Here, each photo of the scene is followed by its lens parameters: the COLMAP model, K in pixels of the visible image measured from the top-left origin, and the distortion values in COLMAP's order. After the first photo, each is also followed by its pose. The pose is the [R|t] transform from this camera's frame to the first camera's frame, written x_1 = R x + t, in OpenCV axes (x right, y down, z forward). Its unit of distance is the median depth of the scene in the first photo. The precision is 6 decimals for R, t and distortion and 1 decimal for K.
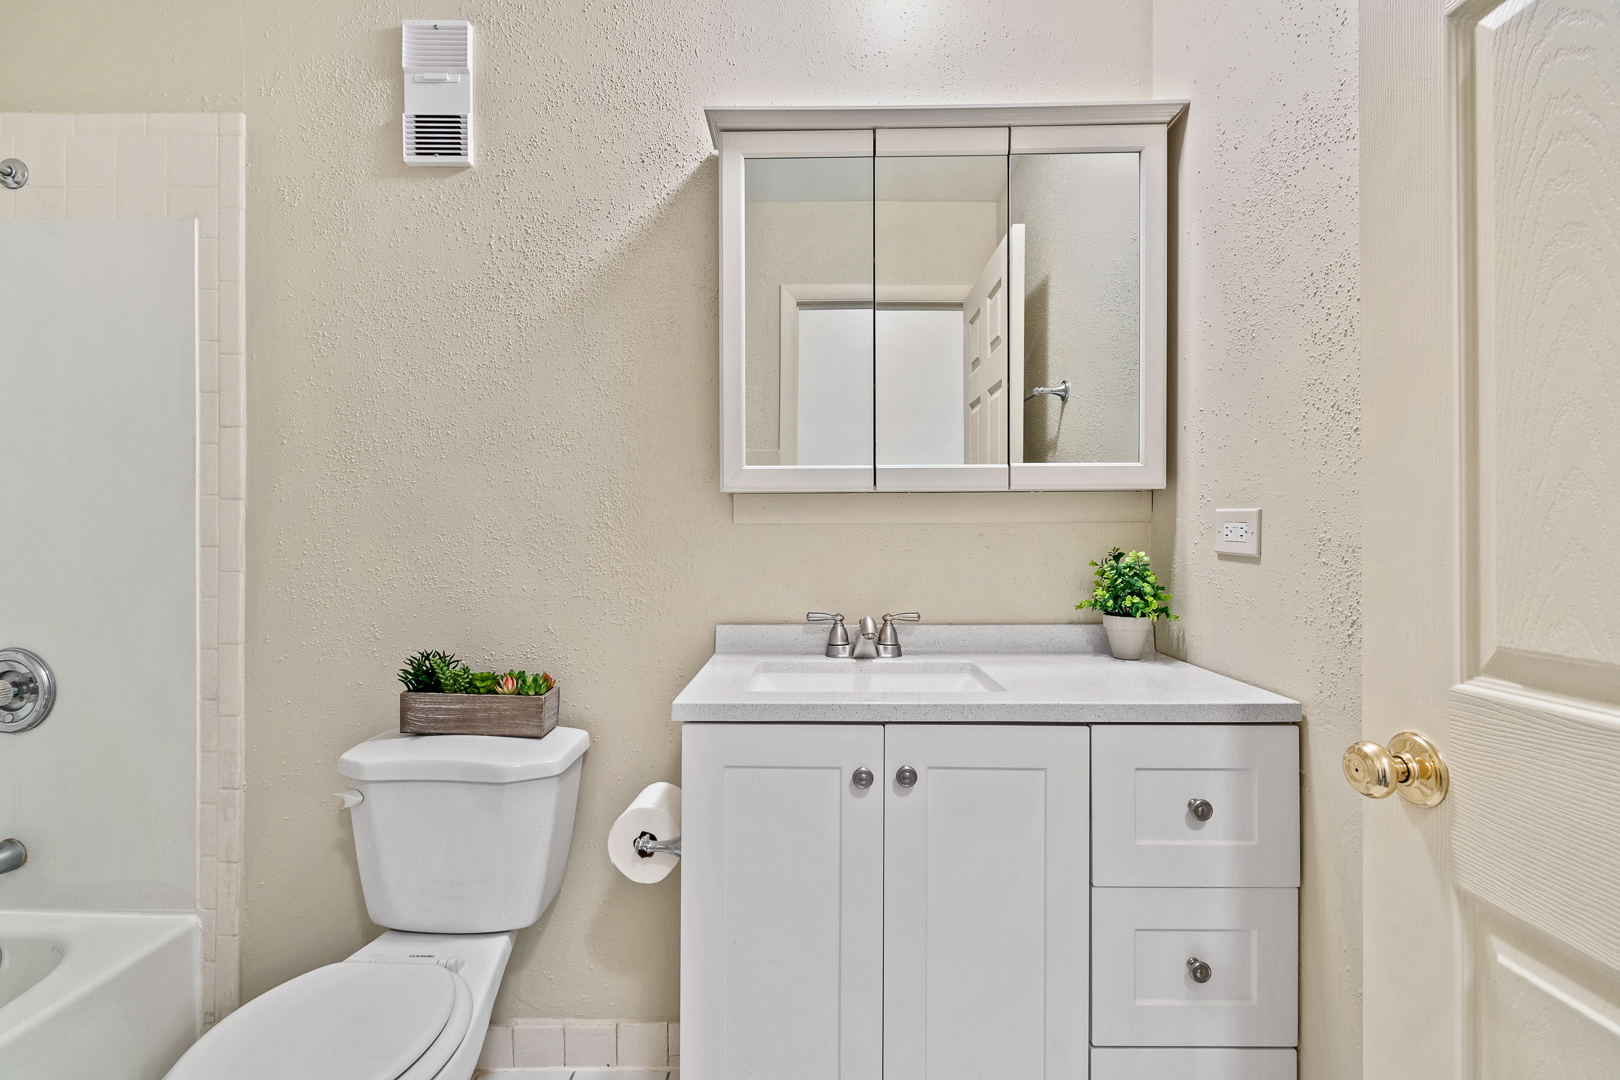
lens RADIAL K [[725.4, 0, 808.2], [0, 725.4, 536.0], [0, 0, 1]] dist [0.003333, -0.001175]
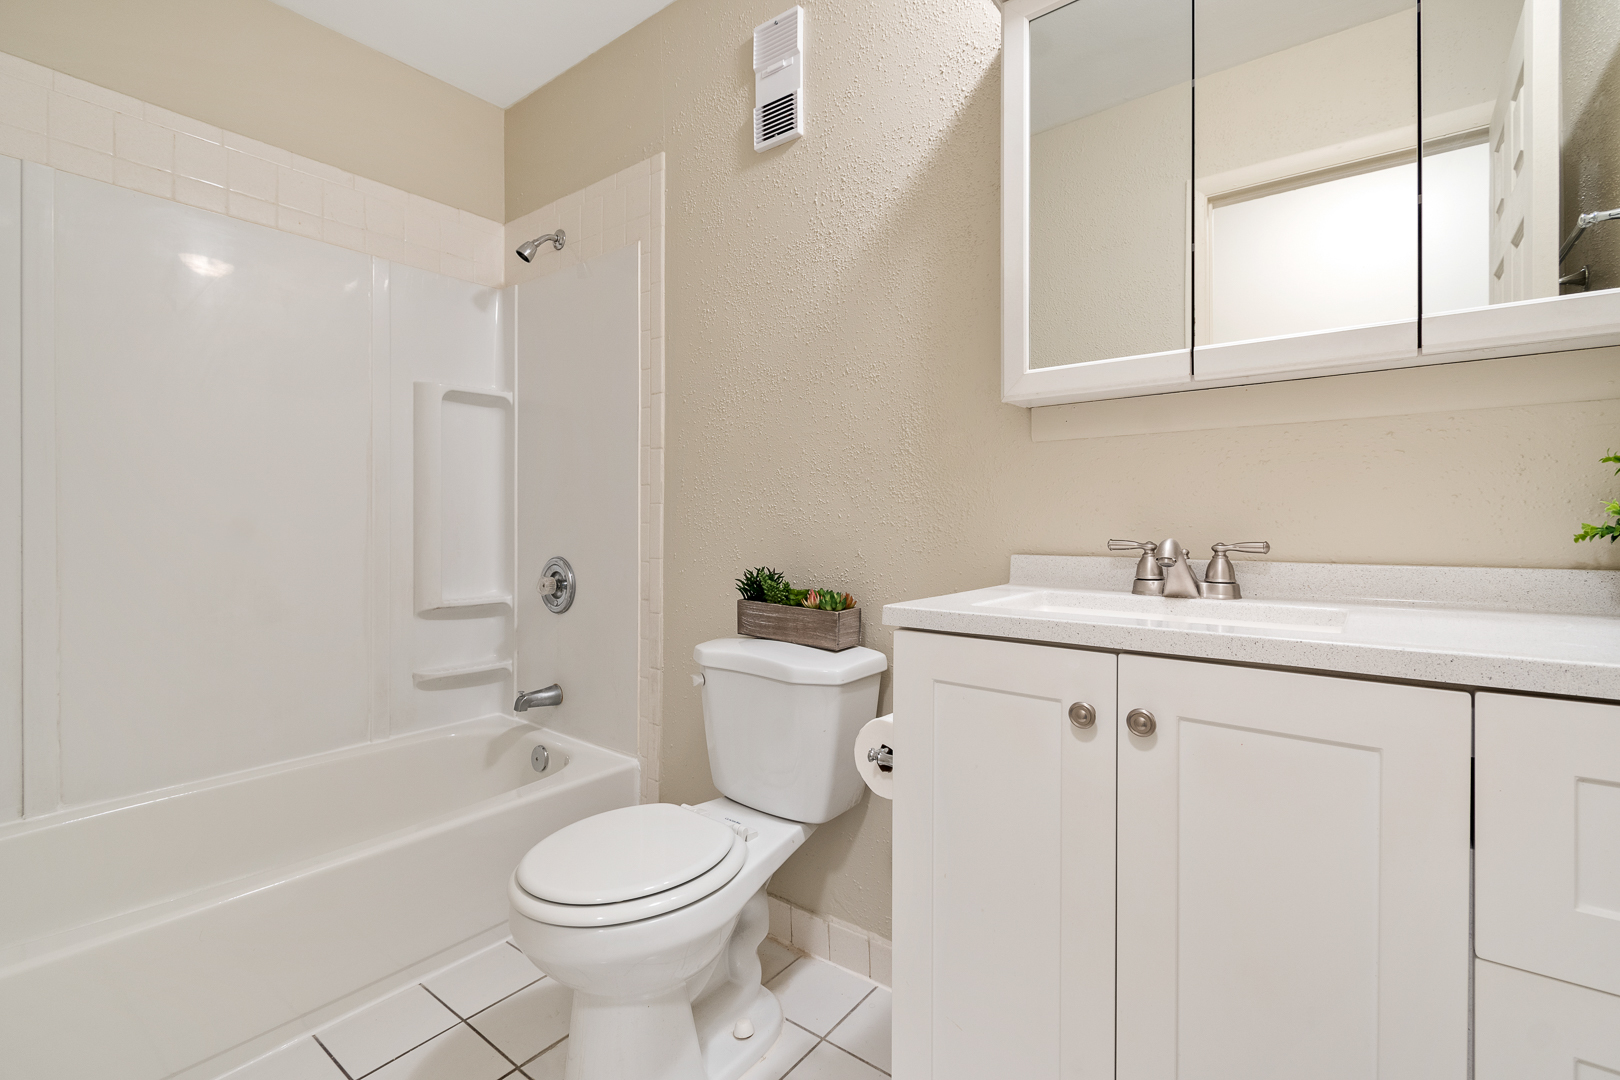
lens RADIAL K [[727.3, 0, 803.6], [0, 727.3, 524.6], [0, 0, 1]] dist [0.006677, -0.000141]
pose [[0.791036, 0.002877, -0.611763, 0.226173], [-0.003519, 0.999994, 0.000152, 0.087210], [0.611760, 0.002032, 0.791041, 0.123512]]
